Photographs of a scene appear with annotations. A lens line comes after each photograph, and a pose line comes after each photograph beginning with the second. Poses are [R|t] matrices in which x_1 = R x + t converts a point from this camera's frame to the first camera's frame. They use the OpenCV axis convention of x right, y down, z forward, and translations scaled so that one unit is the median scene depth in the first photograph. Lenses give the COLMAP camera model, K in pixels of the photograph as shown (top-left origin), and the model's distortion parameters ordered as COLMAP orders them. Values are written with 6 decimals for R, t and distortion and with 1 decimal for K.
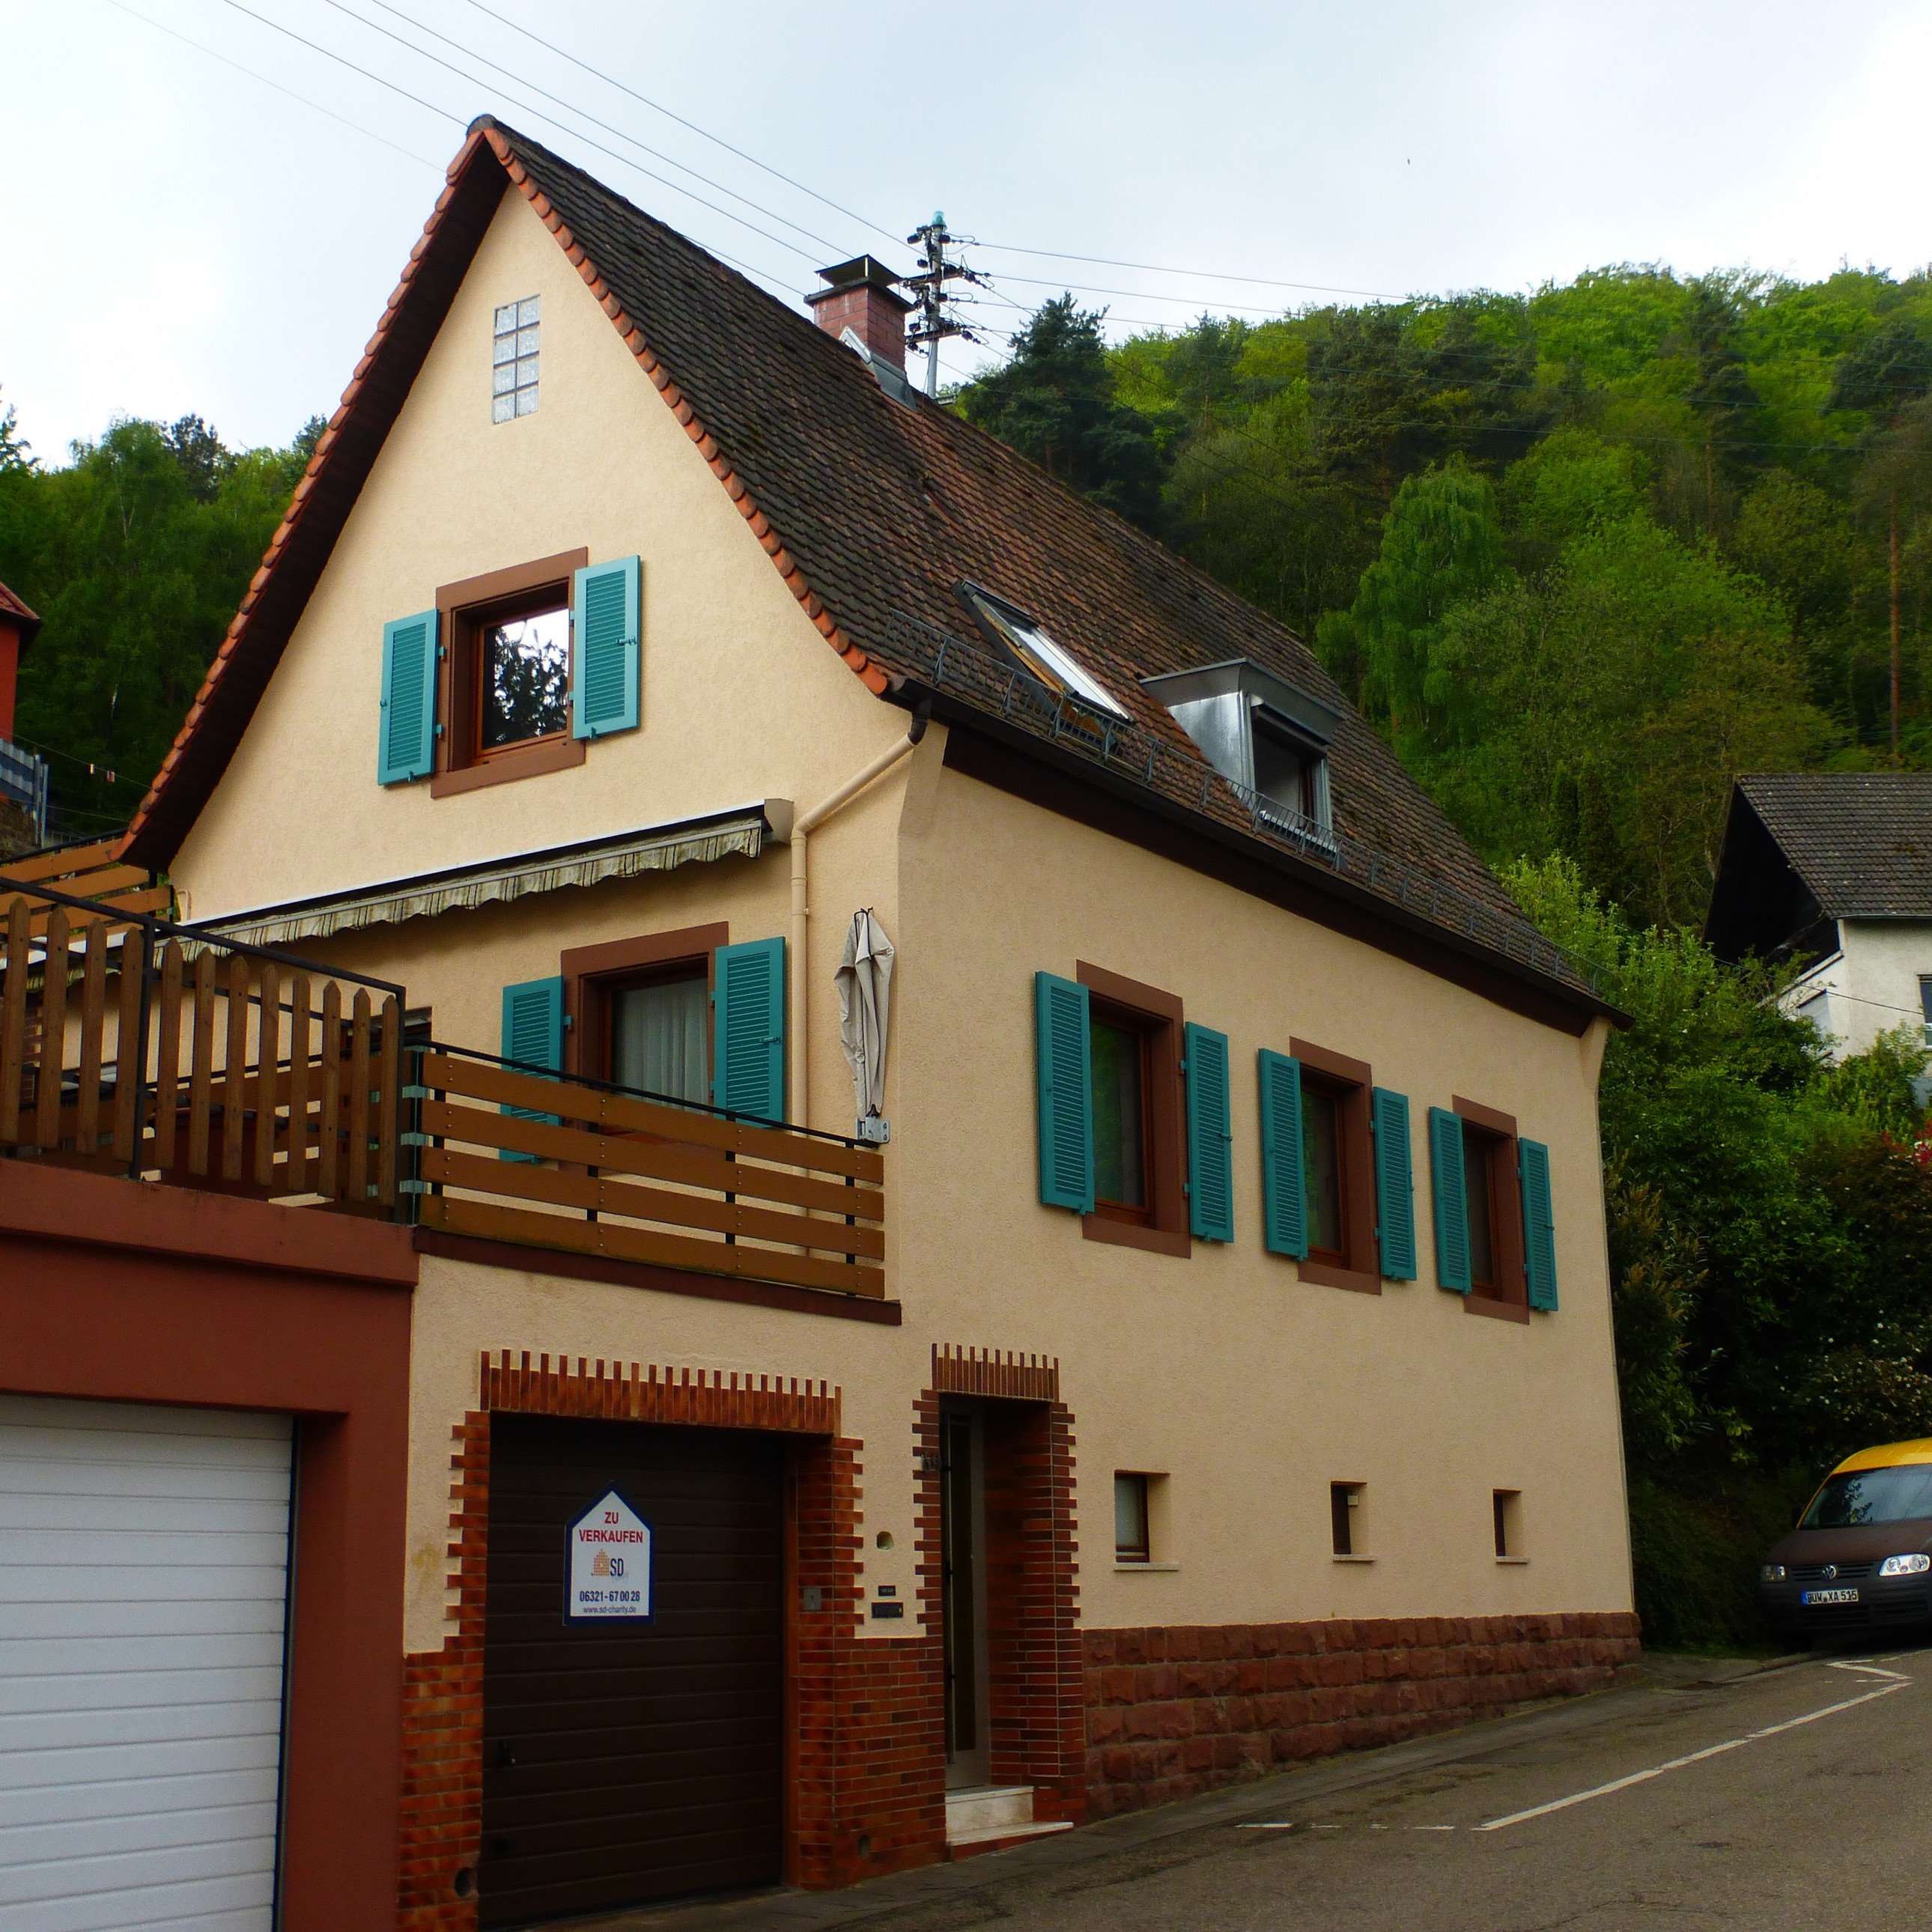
lens RADIAL K [[2640.1, 0, 966.0], [0, 2640.1, 966.0], [0, 0, 1]] dist [-0.014555, -0.029315]
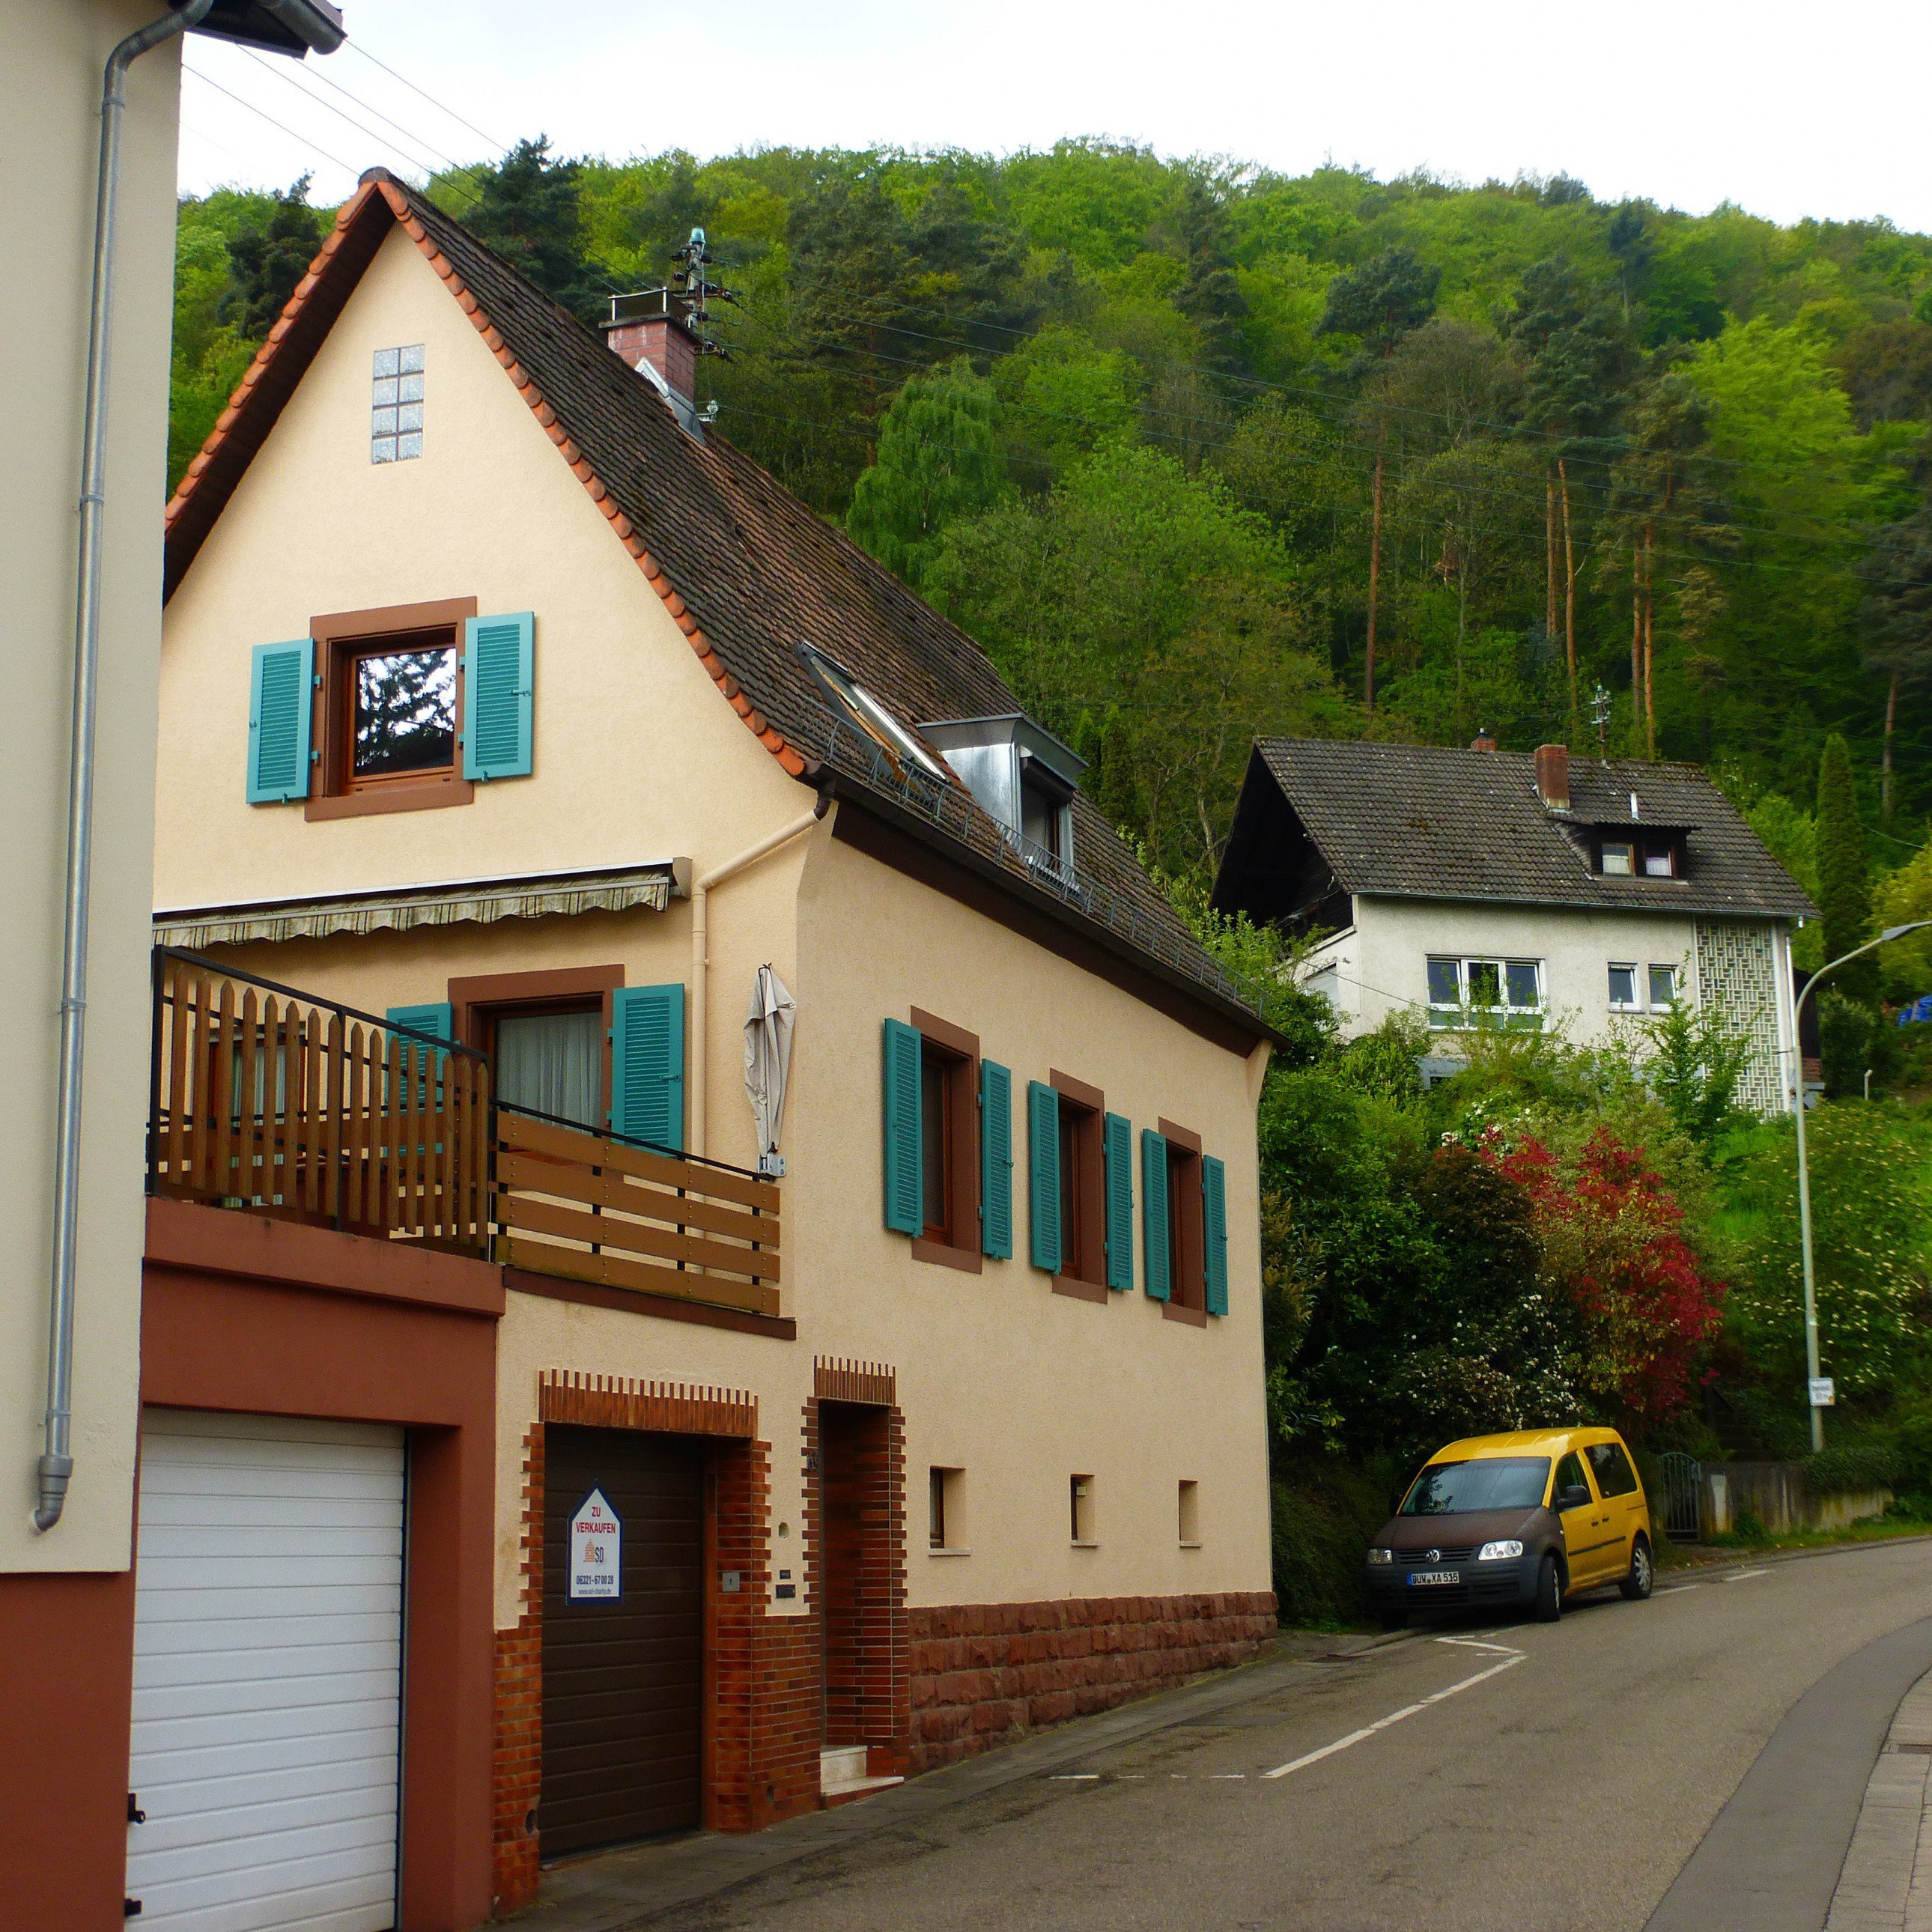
lens RADIAL K [[2933.9, 0, 966.0], [0, 2933.9, 966.0], [0, 0, 1]] dist [0.005311, -0.213692]
pose [[0.975563, 0.048322, 0.214339, -0.192800], [-0.055362, 0.998102, 0.026961, -0.051657], [-0.212630, -0.038168, 0.976387, -0.196746]]
